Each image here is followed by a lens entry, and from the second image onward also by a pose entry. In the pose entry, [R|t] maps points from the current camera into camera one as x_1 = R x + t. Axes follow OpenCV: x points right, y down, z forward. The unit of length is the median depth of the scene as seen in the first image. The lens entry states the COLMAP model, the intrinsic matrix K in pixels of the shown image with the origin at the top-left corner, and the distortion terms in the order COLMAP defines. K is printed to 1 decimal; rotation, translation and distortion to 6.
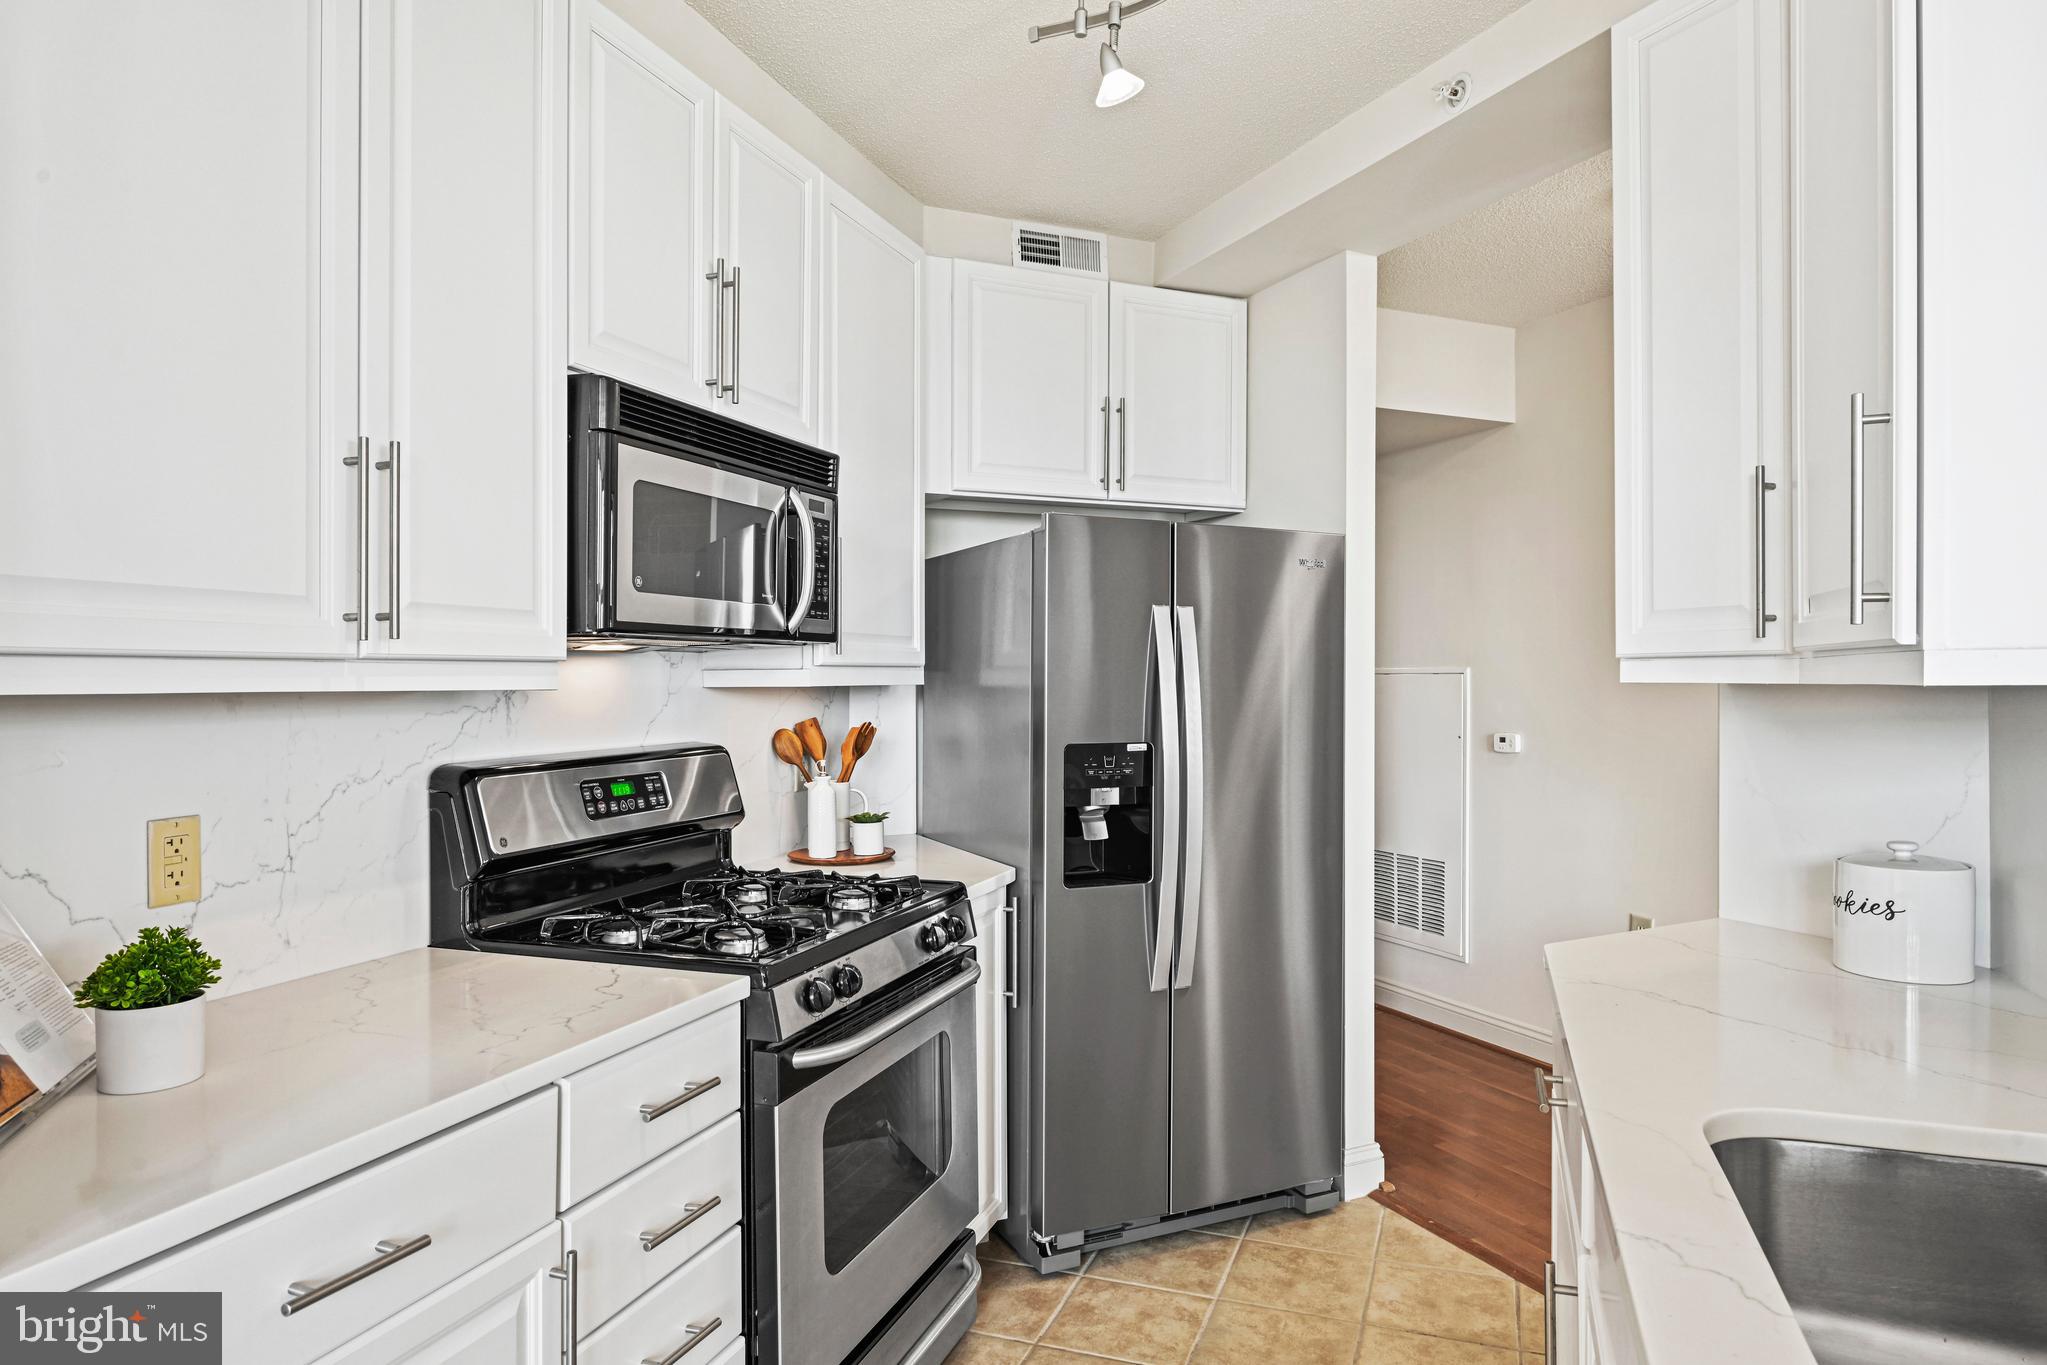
lens RADIAL K [[1274.7, 0, 993.3], [0, 1274.7, 689.4], [0, 0, 1]] dist [-0.002154, -0.000243]
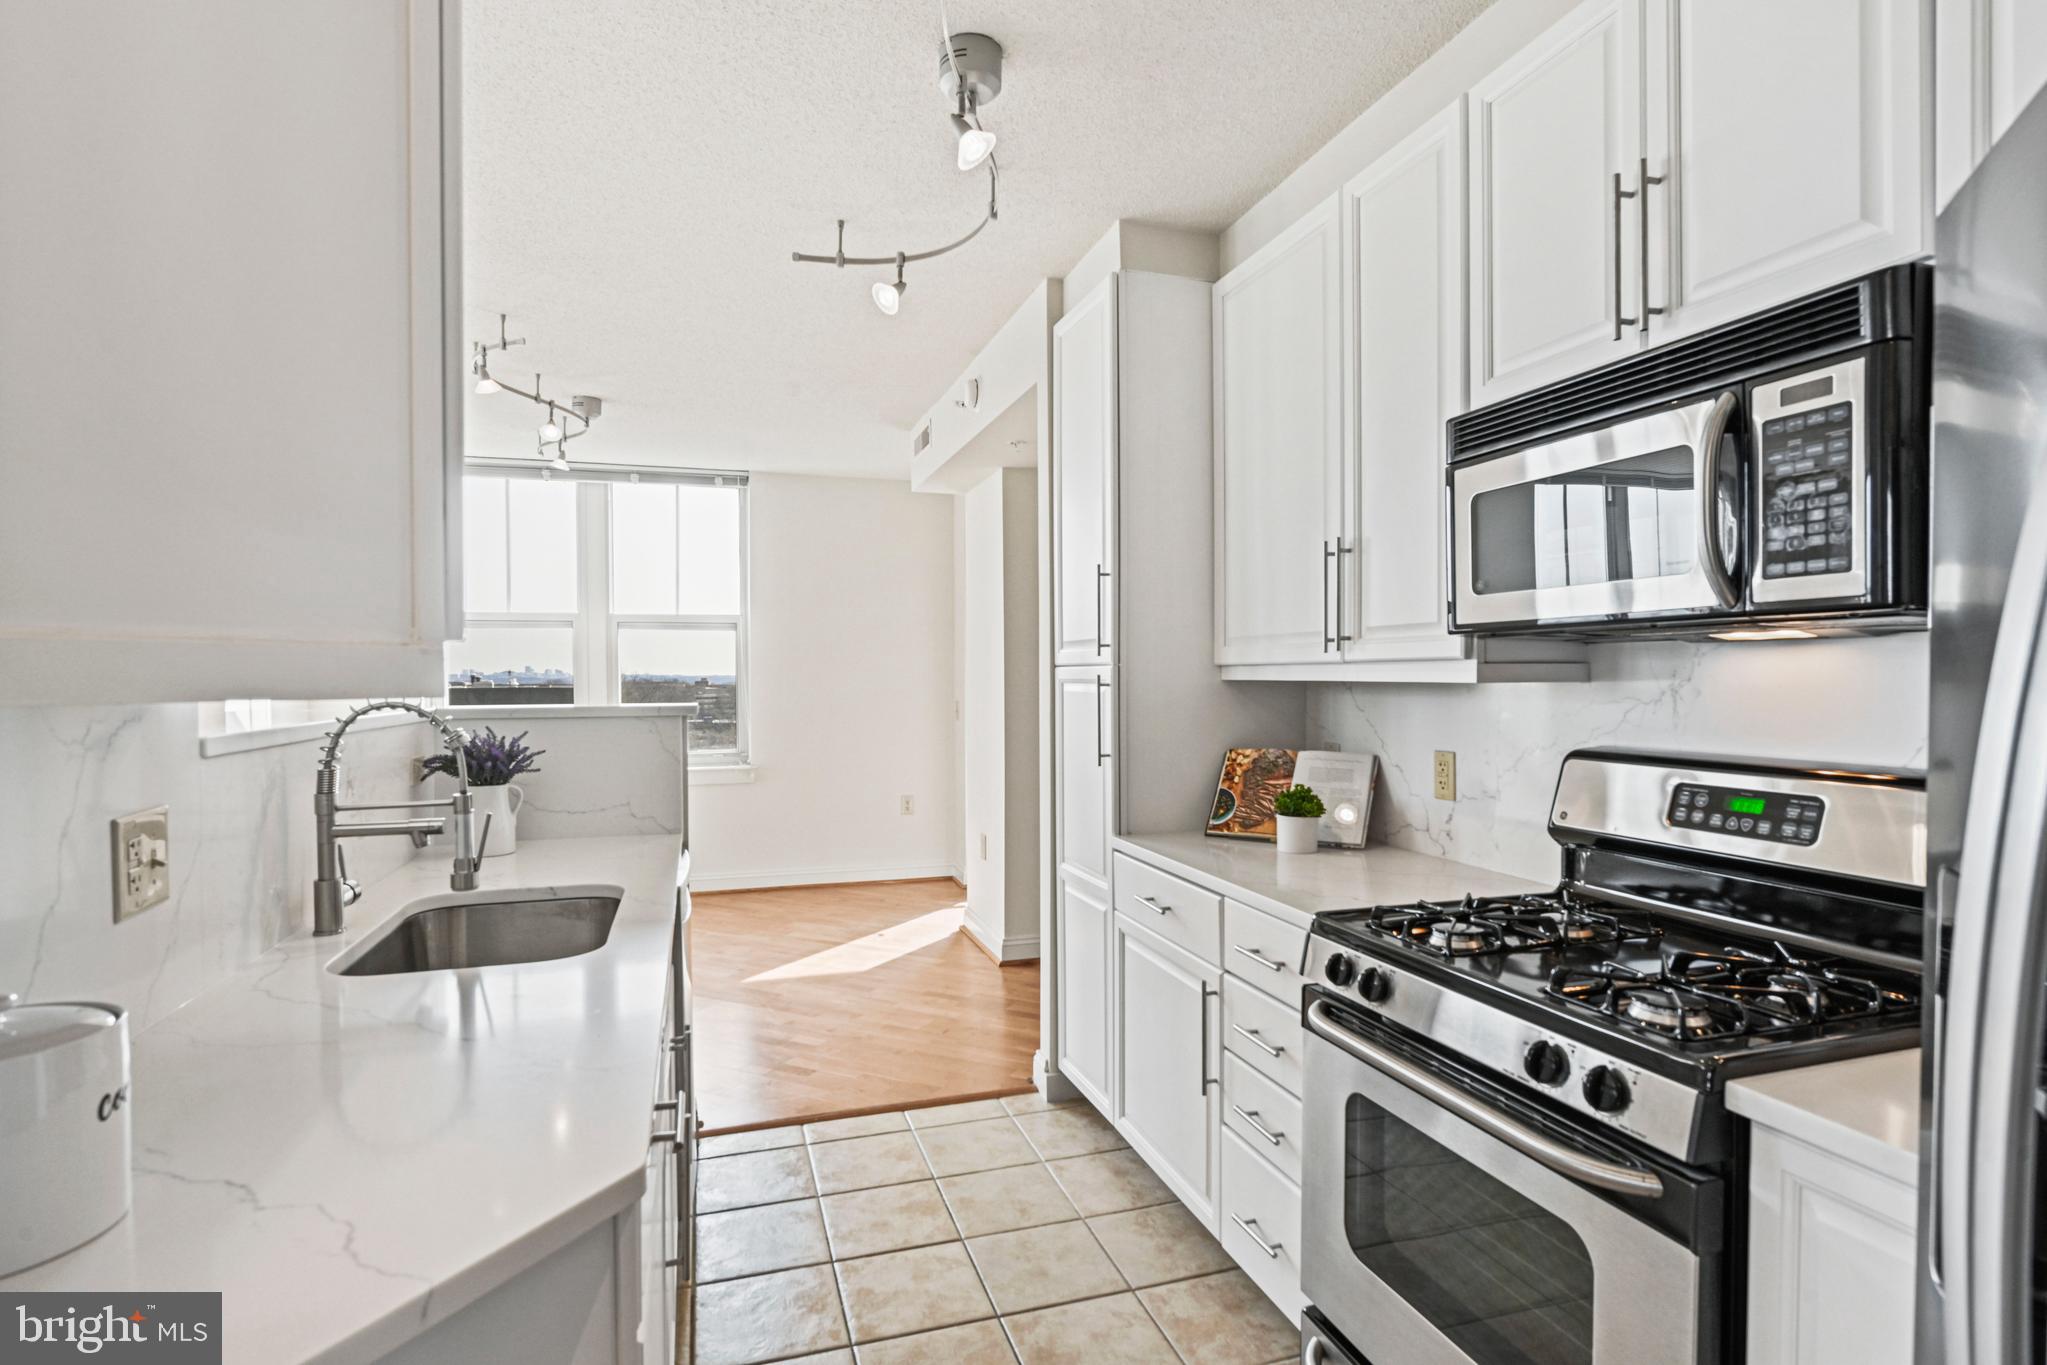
lens RADIAL K [[1040.9, 0, 1030.9], [0, 1040.9, 704.7], [0, 0, 1]] dist [-0.000204, 0.000170]
pose [[-0.784013, 0.025917, -0.620203, 0.419653], [0.008392, 0.999479, 0.031158, -0.010161], [0.620687, 0.019224, -0.783823, 1.064733]]
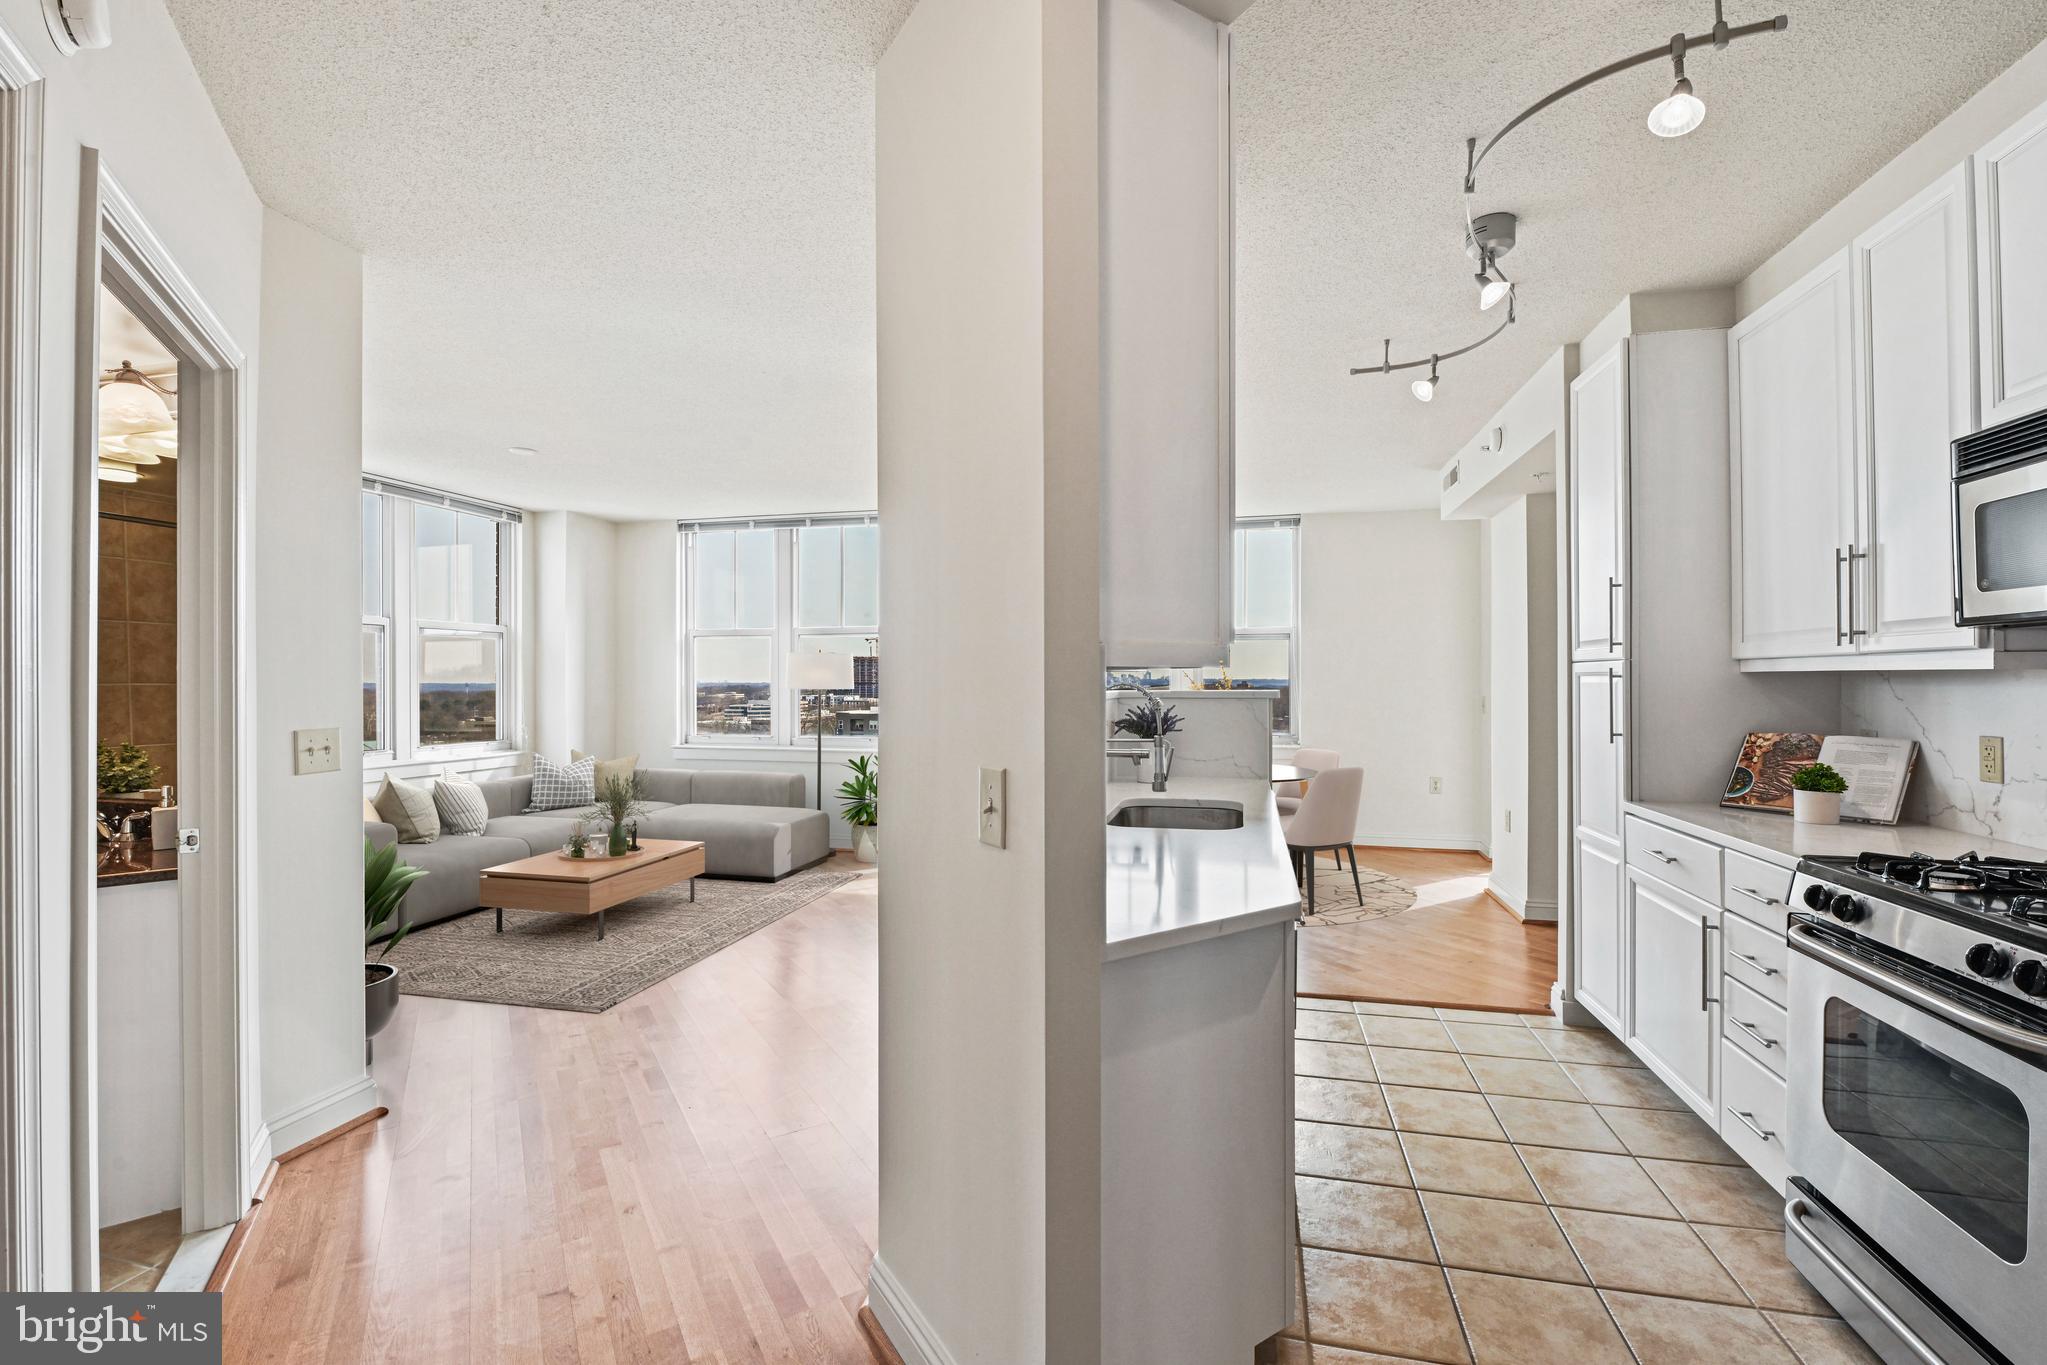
lens RADIAL K [[897.6, 0, 1019.5], [0, 897.6, 679.3], [0, 0, 1]] dist [-0.001612, -0.005072]
pose [[-0.992904, 0.008117, -0.118639, 0.558172], [0.008311, 0.999965, -0.001144, 0.001668], [0.118625, -0.002122, -0.992937, 1.278926]]
